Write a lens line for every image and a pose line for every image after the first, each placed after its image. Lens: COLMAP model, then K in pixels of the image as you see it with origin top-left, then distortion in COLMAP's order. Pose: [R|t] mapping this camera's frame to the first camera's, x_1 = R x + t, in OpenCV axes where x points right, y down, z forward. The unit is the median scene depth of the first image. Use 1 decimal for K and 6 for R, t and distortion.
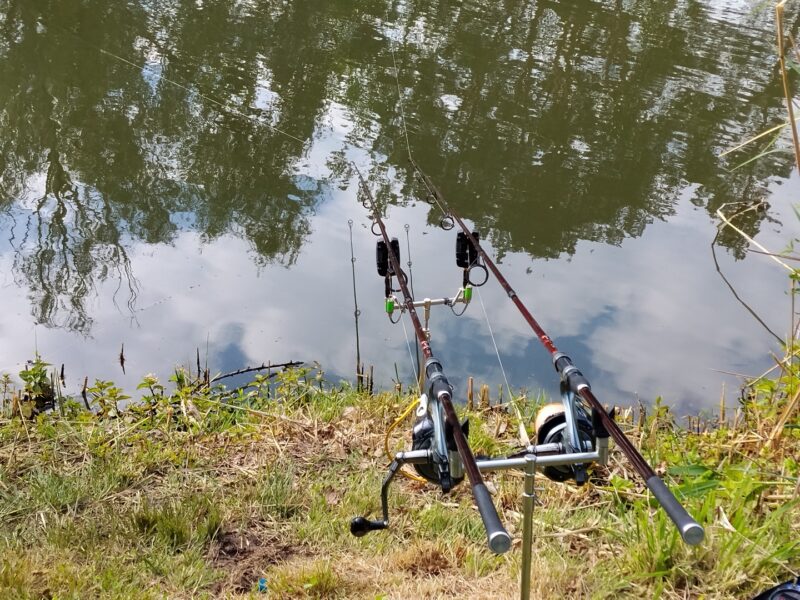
lens RADIAL K [[1354.4, 0, 398.5], [0, 1354.4, 302.3], [0, 0, 1]] dist [0.071601, 0.000000]
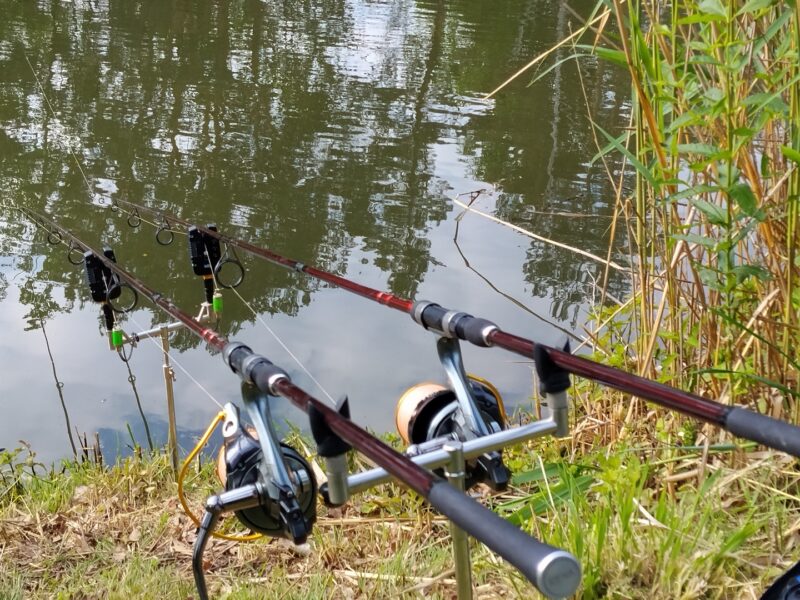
lens RADIAL K [[1354.4, 0, 397.4], [0, 1354.4, 299.3], [0, 0, 1]] dist [0.071601, 0.000000]
pose [[0.957738, -0.162820, 0.237125, -0.031133], [0.177395, 0.983271, -0.041334, 0.038819], [-0.226428, 0.081652, 0.970600, 0.229471]]
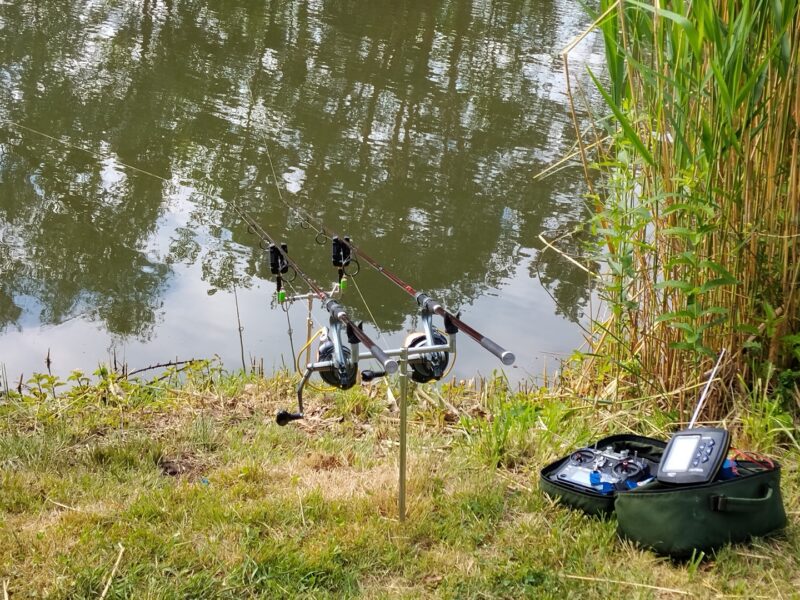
lens RADIAL K [[1354.4, 0, 397.8], [0, 1354.4, 298.1], [0, 0, 1]] dist [0.071601, 0.000000]
pose [[0.993058, -0.028287, 0.114173, -0.041617], [0.035318, 0.997572, -0.060030, 0.080829], [-0.112197, 0.063645, 0.991646, -0.253543]]
